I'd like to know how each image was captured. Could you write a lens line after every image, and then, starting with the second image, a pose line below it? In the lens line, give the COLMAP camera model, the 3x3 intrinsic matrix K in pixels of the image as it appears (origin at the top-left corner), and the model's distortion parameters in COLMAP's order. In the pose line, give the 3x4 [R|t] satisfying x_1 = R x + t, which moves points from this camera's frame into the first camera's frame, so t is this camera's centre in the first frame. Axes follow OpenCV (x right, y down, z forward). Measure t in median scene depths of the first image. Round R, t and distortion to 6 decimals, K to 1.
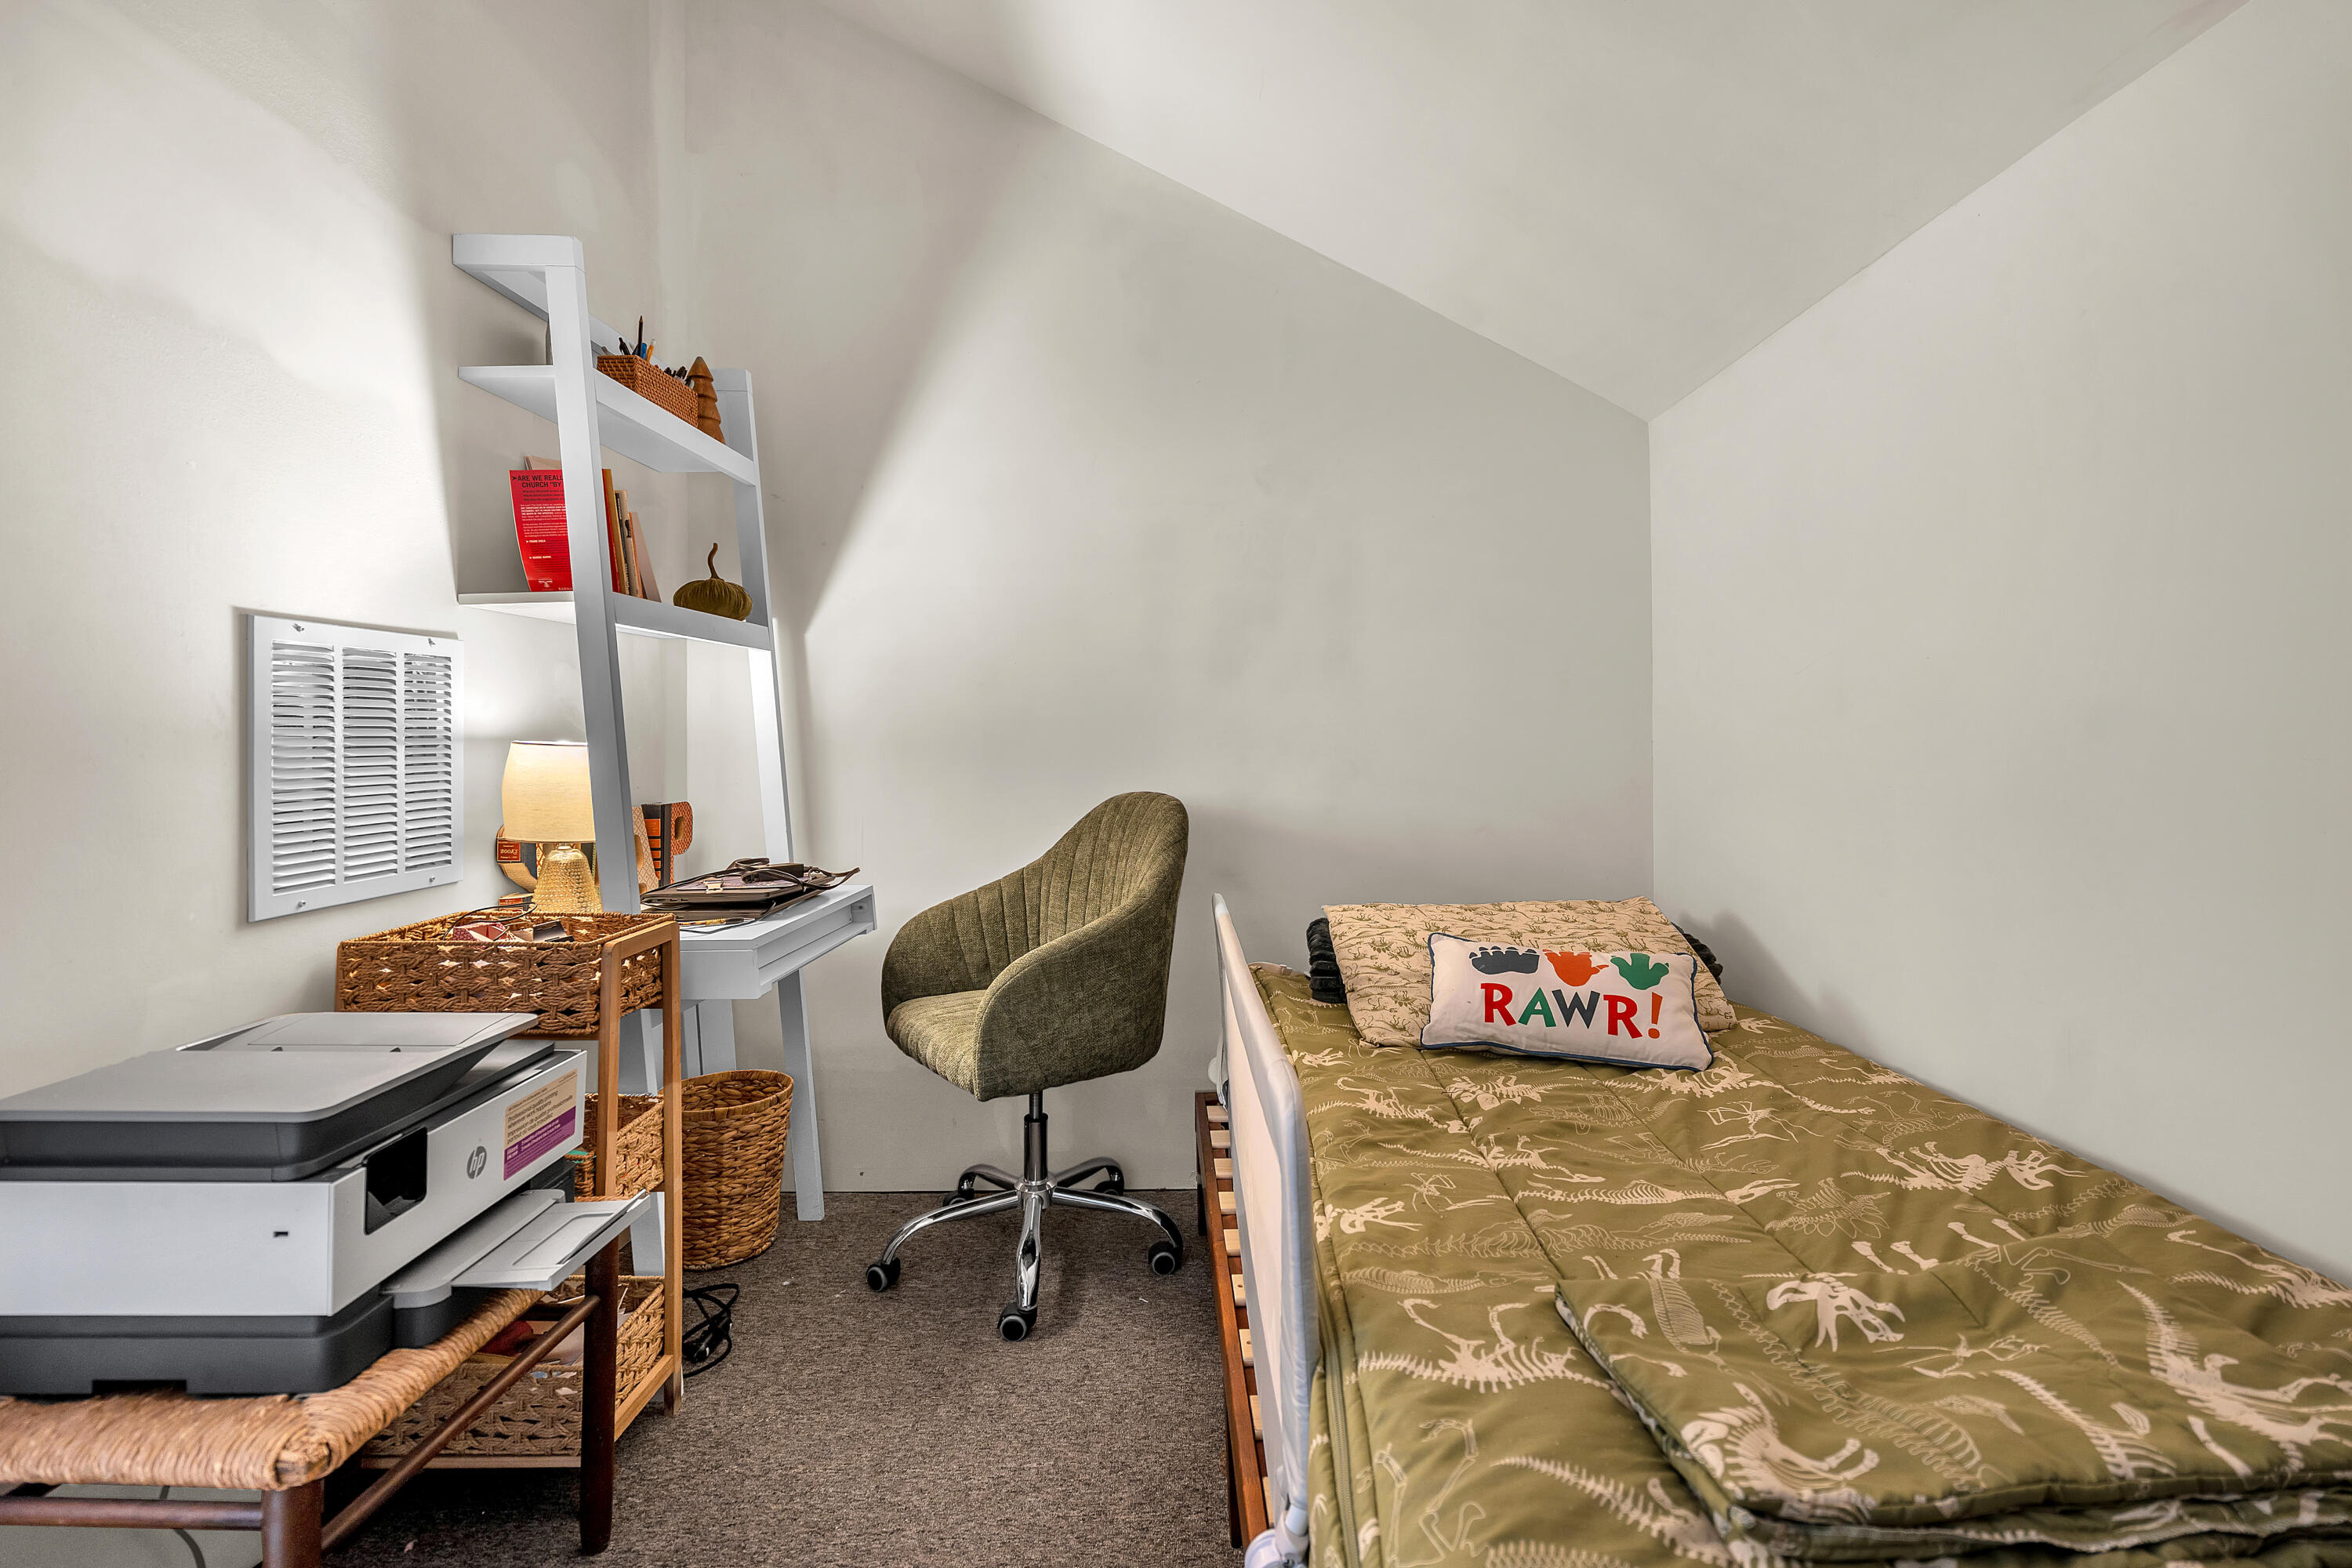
lens RADIAL K [[1074.4, 0, 1193.0], [0, 1074.4, 730.7], [0, 0, 1]] dist [-0.010367, 0.003978]
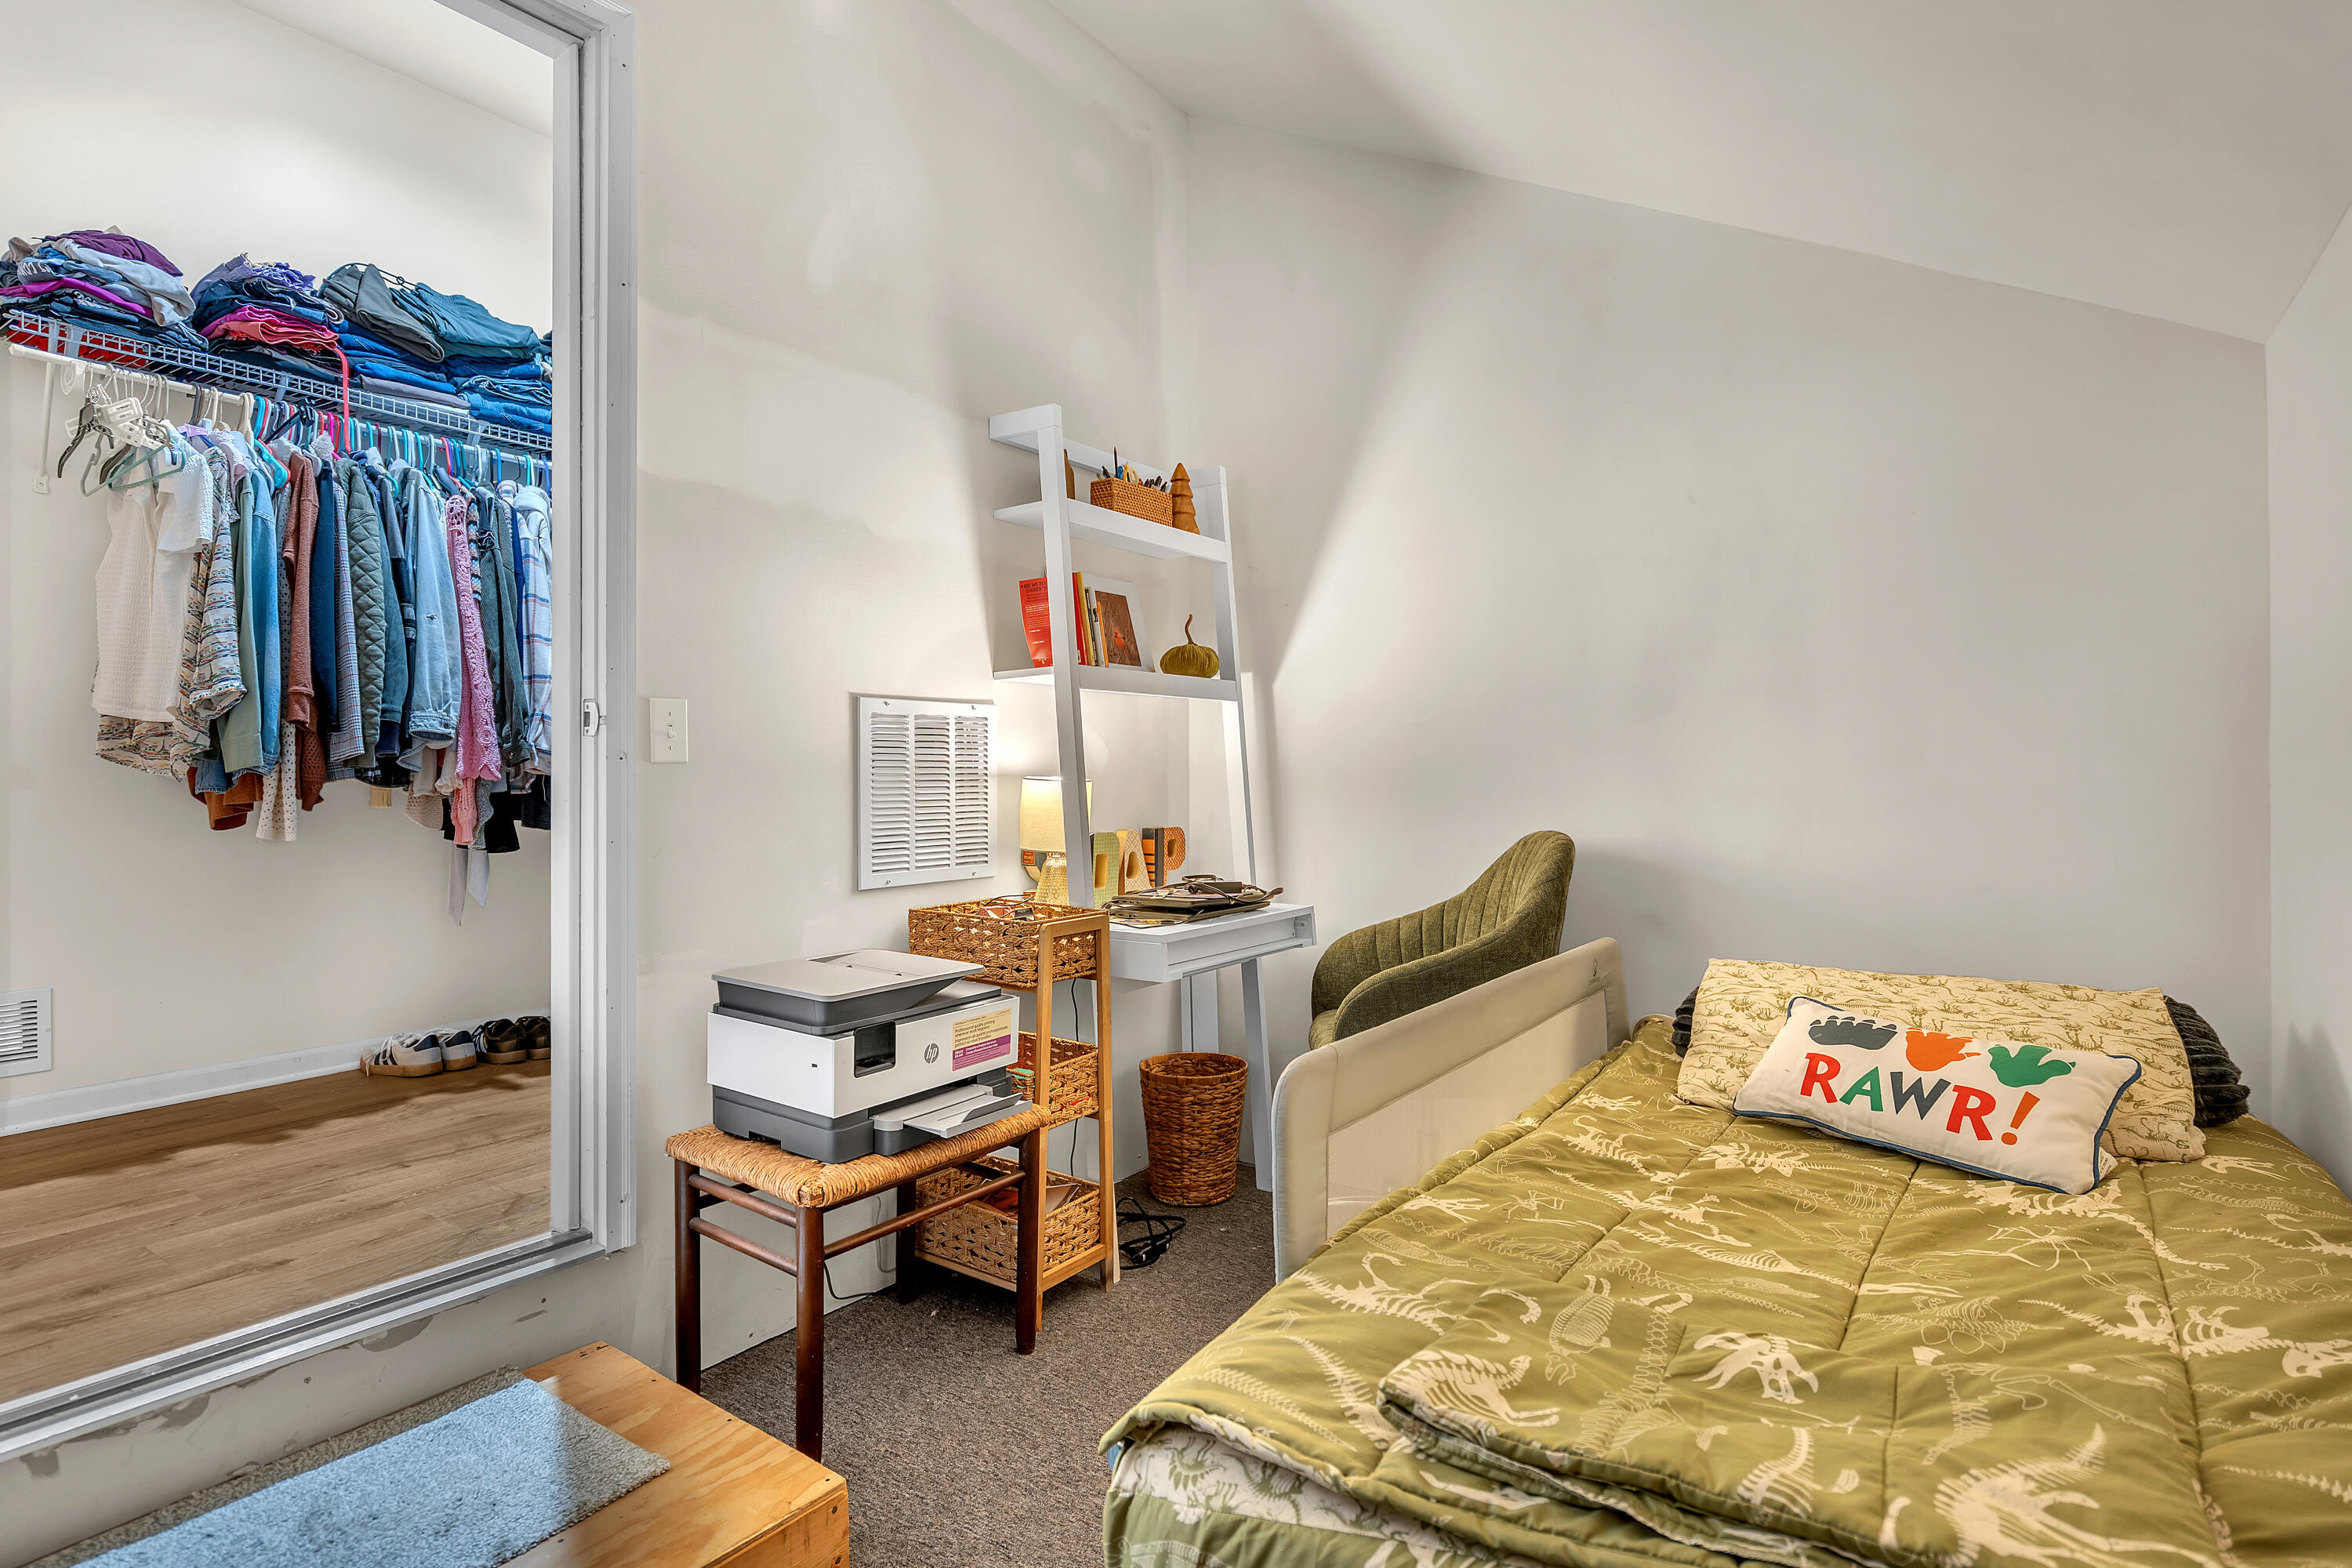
lens RADIAL K [[1128.7, 0, 1165.8], [0, 1128.7, 777.9], [0, 0, 1]] dist [0.001689, 0.000359]
pose [[0.810870, 0.005310, -0.585202, 0.405765], [0.000169, 0.999957, 0.009307, -0.002958], [0.585226, -0.007646, 0.810834, -0.080478]]
